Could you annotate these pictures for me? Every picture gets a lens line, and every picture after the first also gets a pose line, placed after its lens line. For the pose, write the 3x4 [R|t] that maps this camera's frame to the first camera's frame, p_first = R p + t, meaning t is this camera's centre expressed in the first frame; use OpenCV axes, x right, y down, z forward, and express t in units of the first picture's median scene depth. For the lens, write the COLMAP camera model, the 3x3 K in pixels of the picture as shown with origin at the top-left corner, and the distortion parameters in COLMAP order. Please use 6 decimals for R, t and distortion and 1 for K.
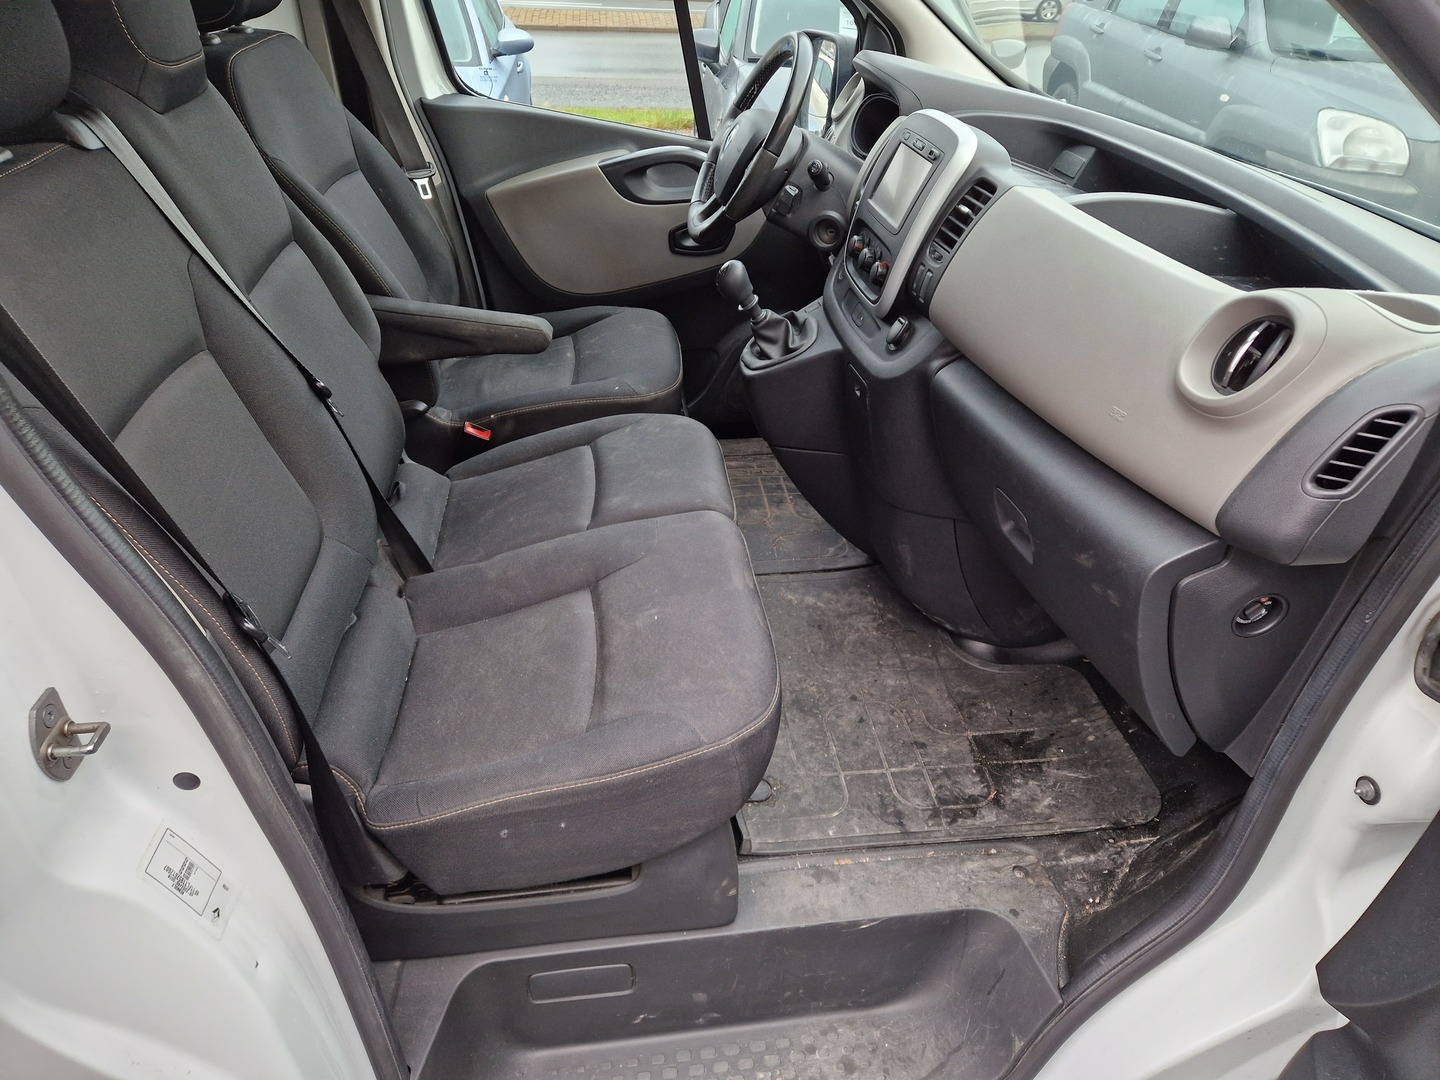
lens RADIAL K [[977.8, 0, 721.8], [0, 977.8, 540.7], [0, 0, 1]] dist [0.072625, -0.043305]
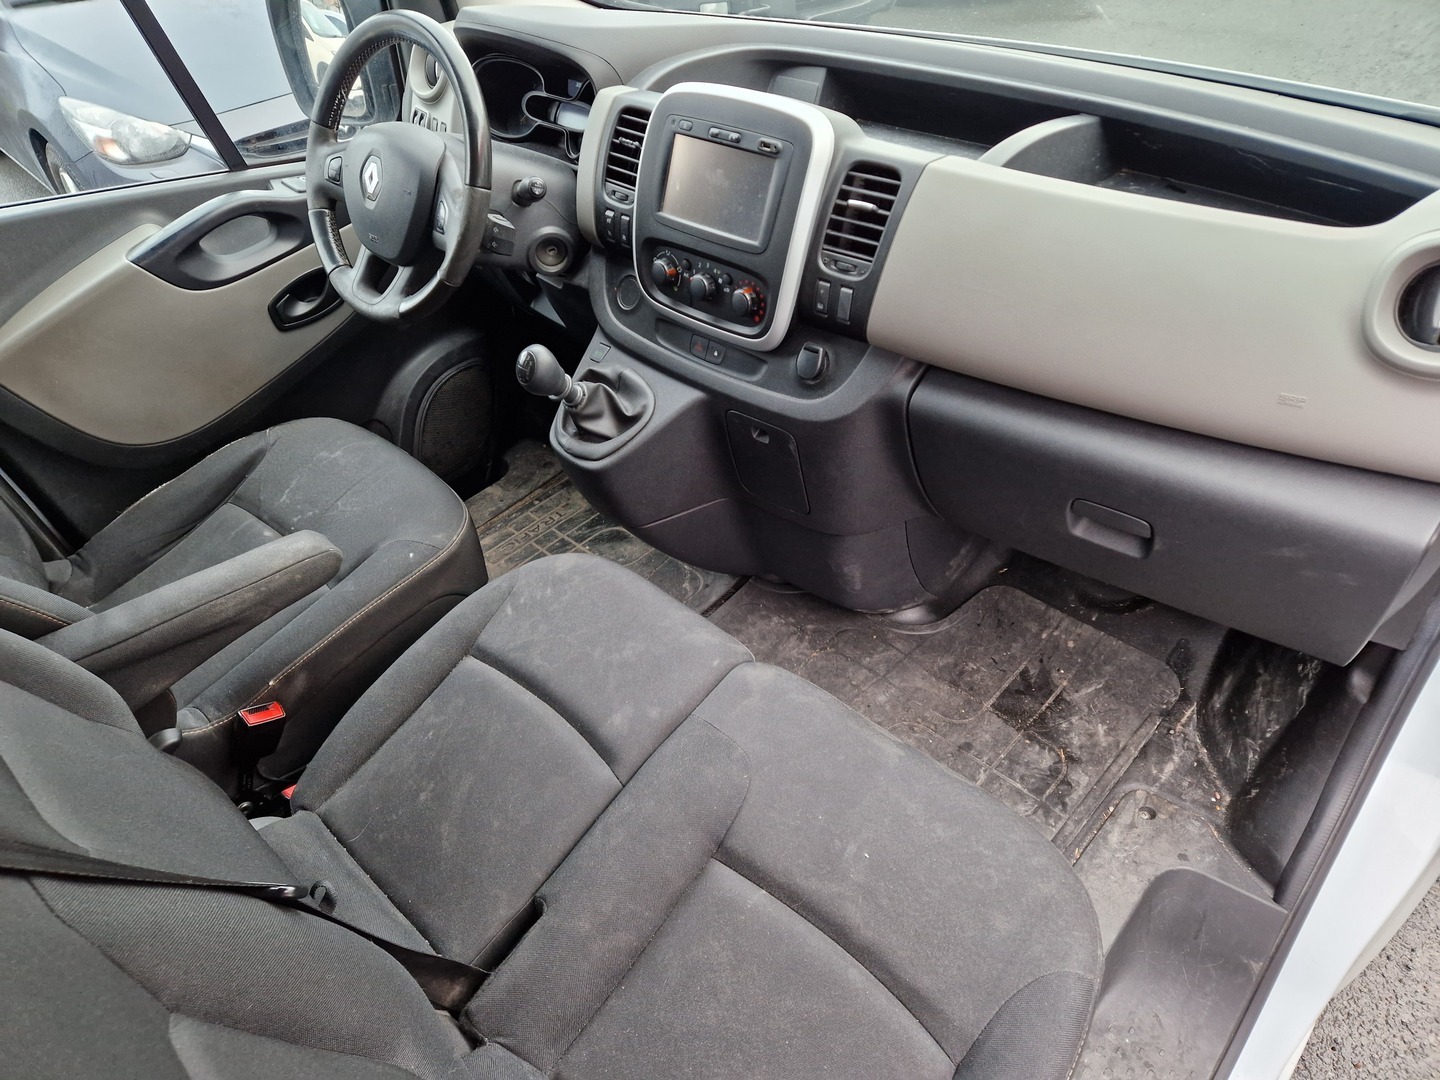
lens RADIAL K [[977.8, 0, 718.3], [0, 977.8, 532.9], [0, 0, 1]] dist [0.072625, -0.043305]
pose [[0.764533, -0.481275, 0.428794, -0.293881], [0.423188, 0.876548, 0.229293, -0.297180], [-0.486211, 0.006159, 0.873819, 0.301182]]
